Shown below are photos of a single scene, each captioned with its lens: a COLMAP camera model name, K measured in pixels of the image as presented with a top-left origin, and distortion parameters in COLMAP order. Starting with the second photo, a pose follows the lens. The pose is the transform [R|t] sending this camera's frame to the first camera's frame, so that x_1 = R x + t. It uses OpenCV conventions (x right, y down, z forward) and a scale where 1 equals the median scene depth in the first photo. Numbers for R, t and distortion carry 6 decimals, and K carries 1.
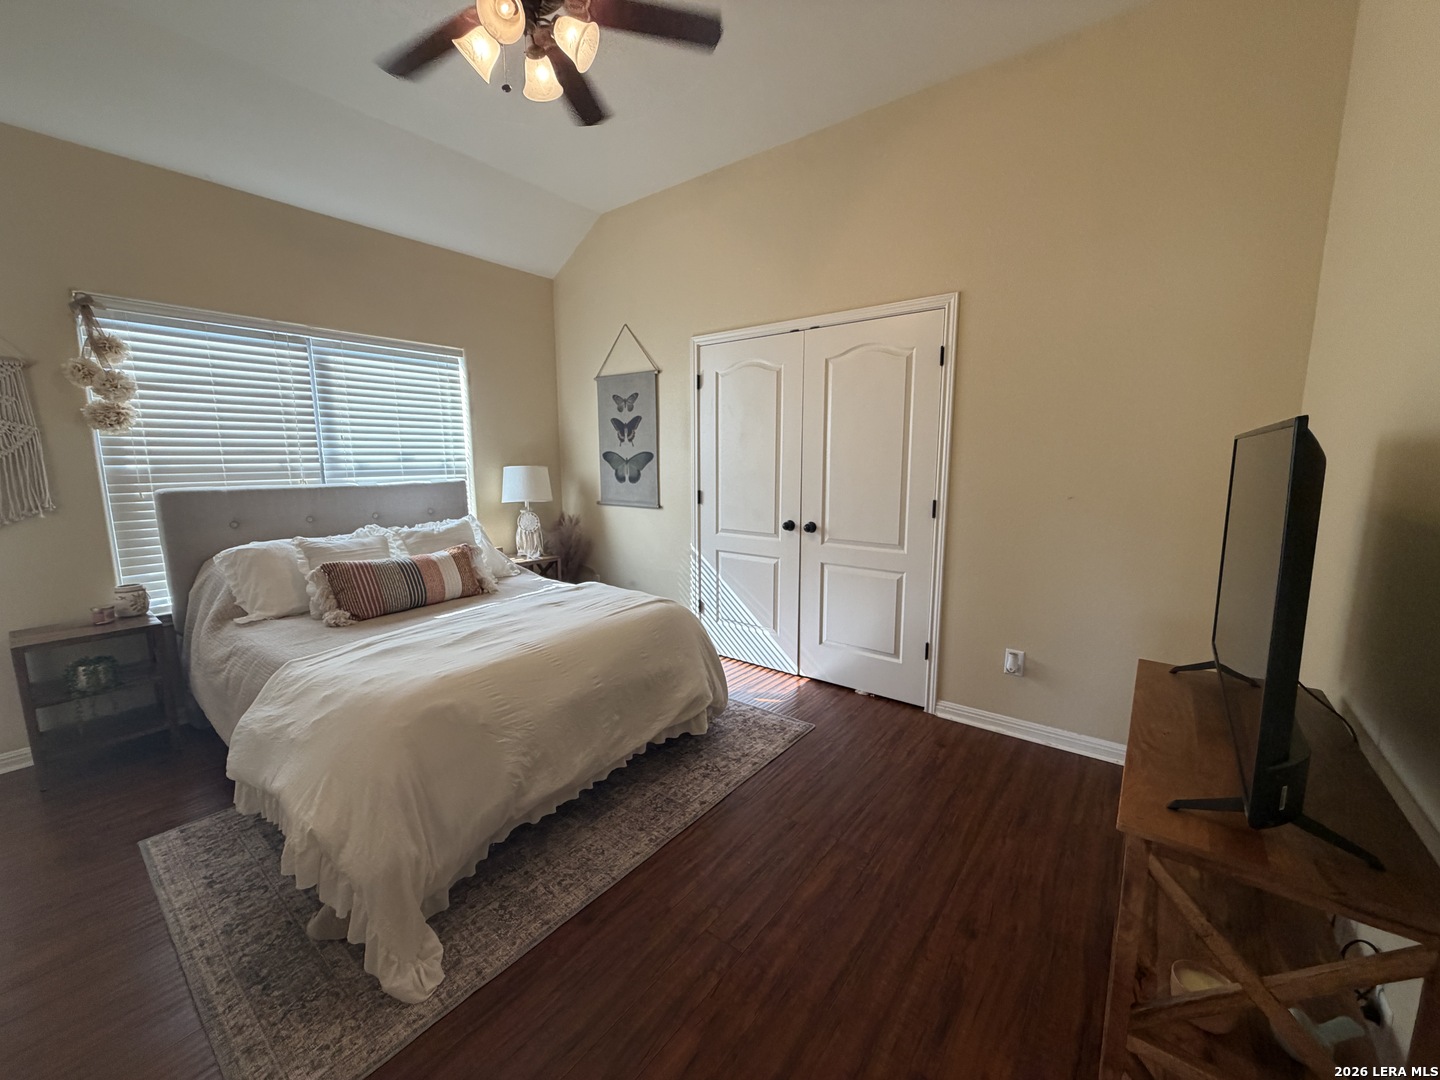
lens RADIAL K [[576.6, 0, 720.0], [0, 576.6, 540.0], [0, 0, 1]] dist [-0.000060, 0.000134]
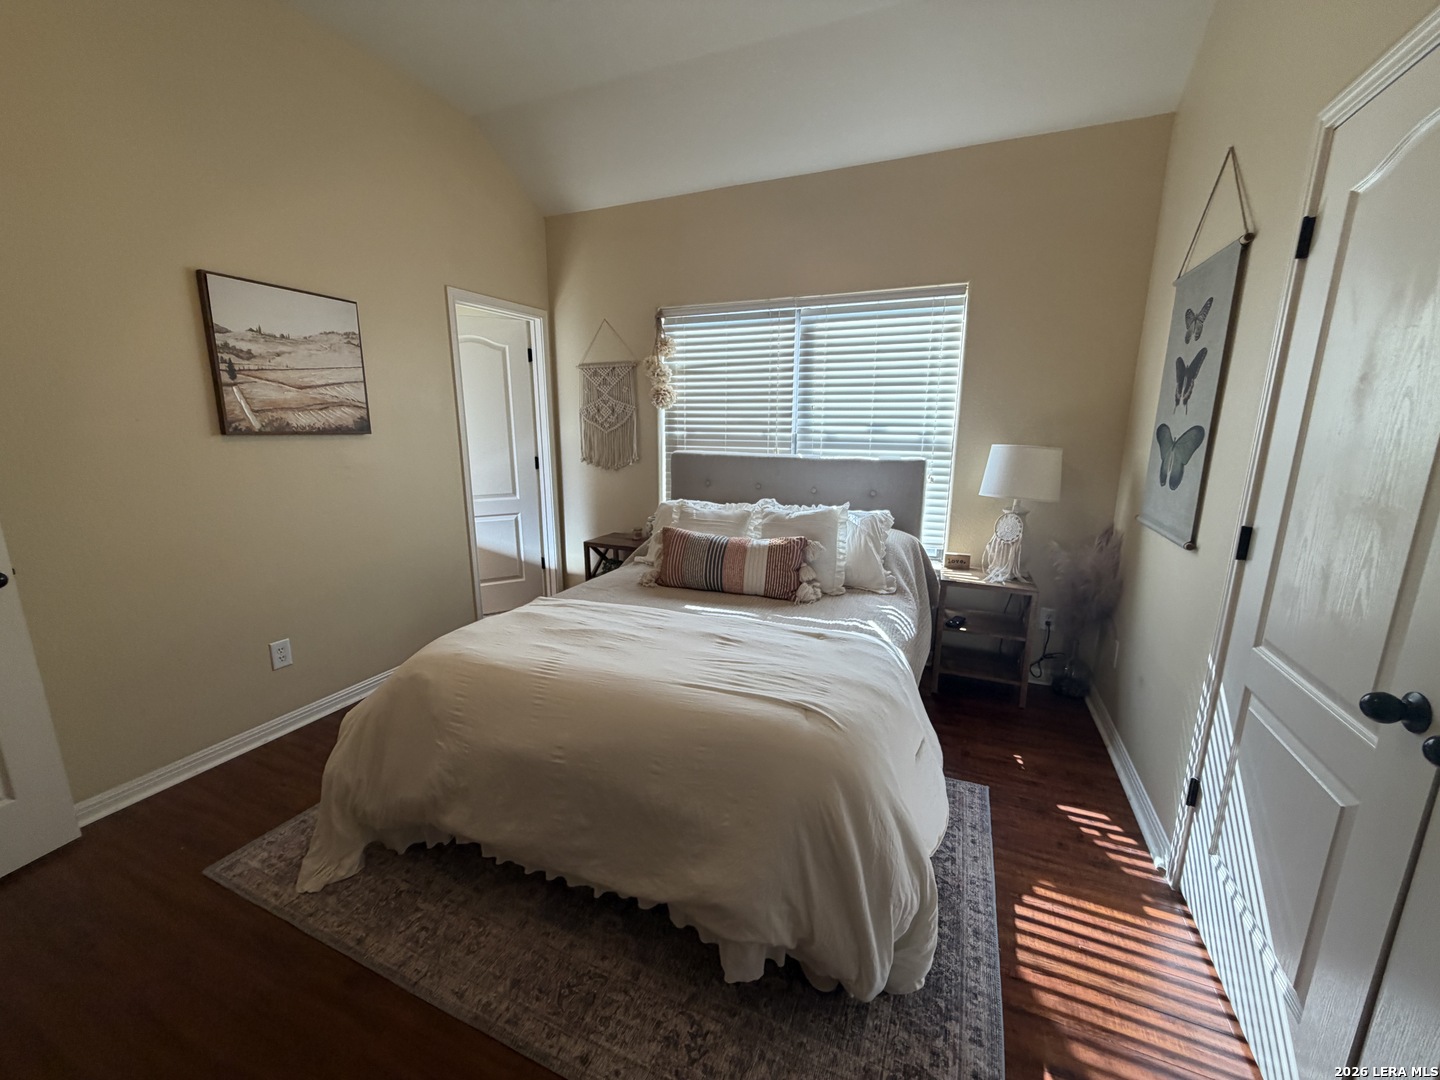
lens RADIAL K [[576.6, 0, 720.0], [0, 576.6, 540.0], [0, 0, 1]] dist [-0.000060, 0.000134]
pose [[0.234024, 0.202227, -0.950967, 0.330884], [-0.145384, 0.974409, 0.171434, -0.118727], [0.961299, 0.098136, 0.257435, 0.708033]]
